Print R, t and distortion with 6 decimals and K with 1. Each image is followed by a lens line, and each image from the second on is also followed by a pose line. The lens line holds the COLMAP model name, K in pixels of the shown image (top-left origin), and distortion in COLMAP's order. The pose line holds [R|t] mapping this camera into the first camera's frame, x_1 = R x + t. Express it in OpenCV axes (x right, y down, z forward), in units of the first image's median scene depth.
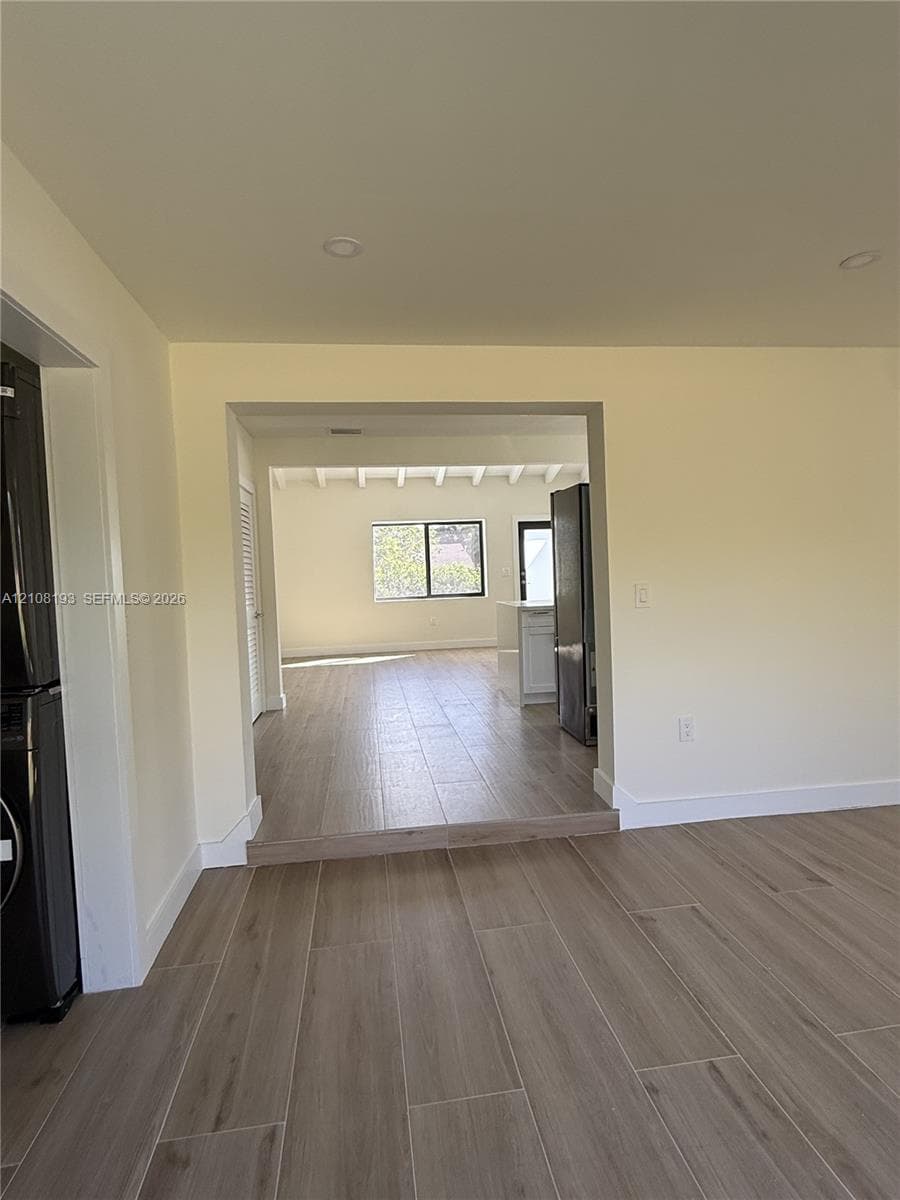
lens RADIAL K [[642.2, 0, 450.0], [0, 642.2, 600.0], [0, 0, 1]] dist [0.004197, 0.000785]
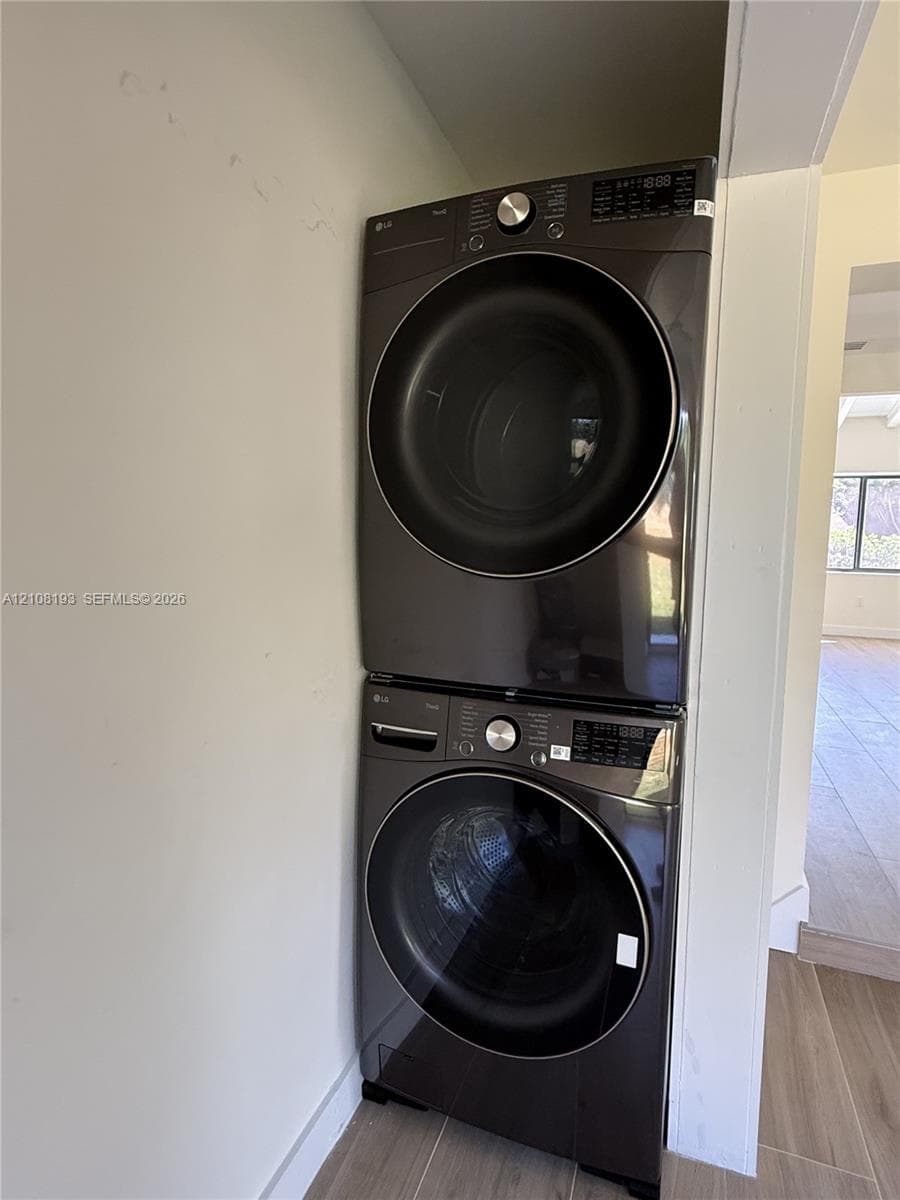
lens RADIAL K [[642.2, 0, 450.0], [0, 642.2, 600.0], [0, 0, 1]] dist [0.004197, 0.000785]
pose [[0.878461, 0.108764, -0.465271, -0.101183], [-0.075935, 0.993151, 0.088793, -0.000782], [0.471742, -0.042671, 0.880704, 0.062764]]
